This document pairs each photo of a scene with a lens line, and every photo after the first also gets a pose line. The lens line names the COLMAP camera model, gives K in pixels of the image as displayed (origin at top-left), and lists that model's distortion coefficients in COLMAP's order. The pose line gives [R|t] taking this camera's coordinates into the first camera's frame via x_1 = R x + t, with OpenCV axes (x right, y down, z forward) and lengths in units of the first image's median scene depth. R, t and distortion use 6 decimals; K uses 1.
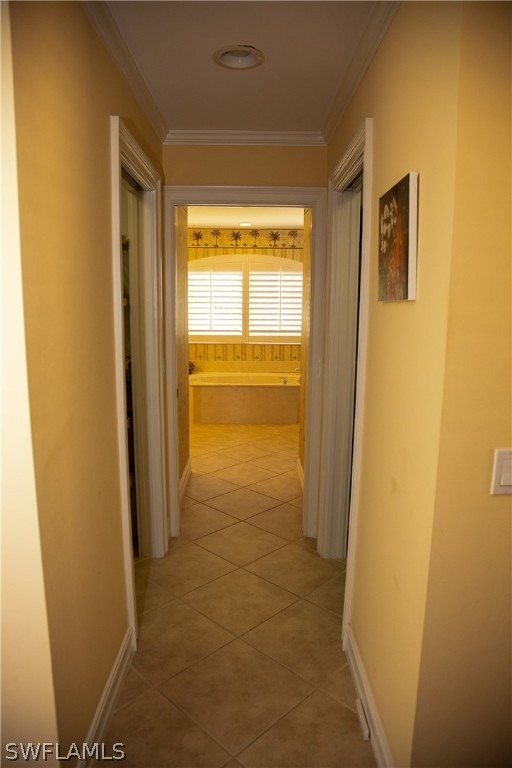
lens RADIAL K [[527.0, 0, 257.2], [0, 527.0, 384.4], [0, 0, 1]] dist [-0.105534, 0.065438]
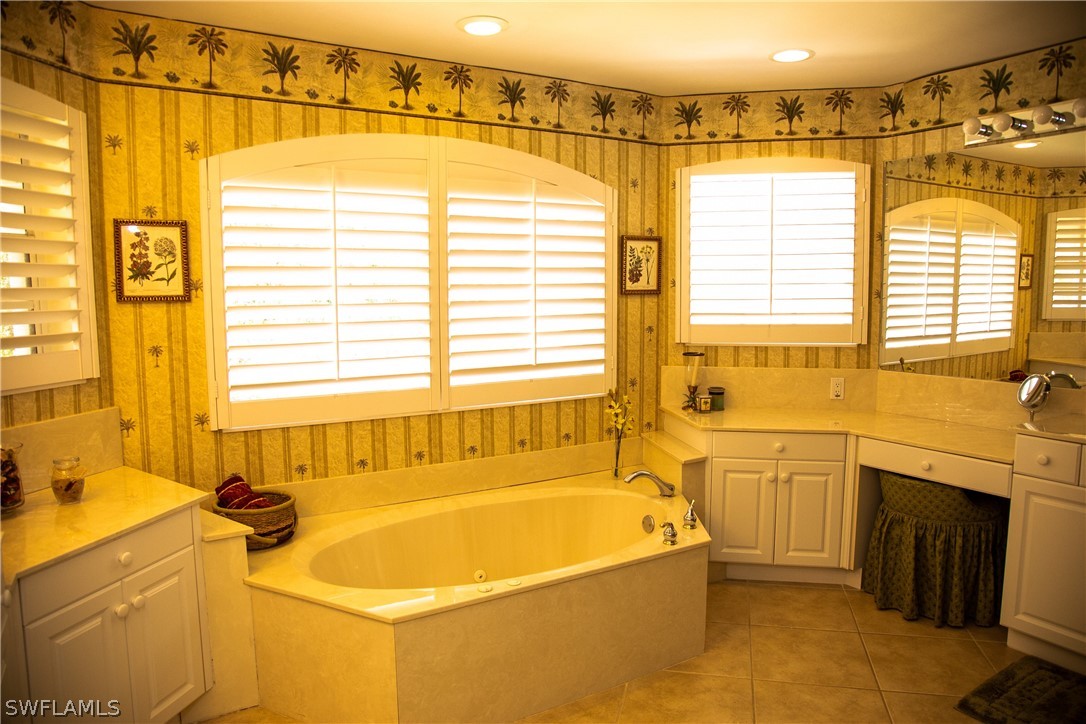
lens RADIAL K [[745.2, 0, 540.2], [0, 745.2, 360.6], [0, 0, 1]] dist [-0.105534, 0.065438]
pose [[0.864628, -0.062134, 0.498556, -0.200046], [0.091067, 0.995268, -0.033897, -0.089257], [-0.494091, 0.074710, 0.866195, 0.581093]]
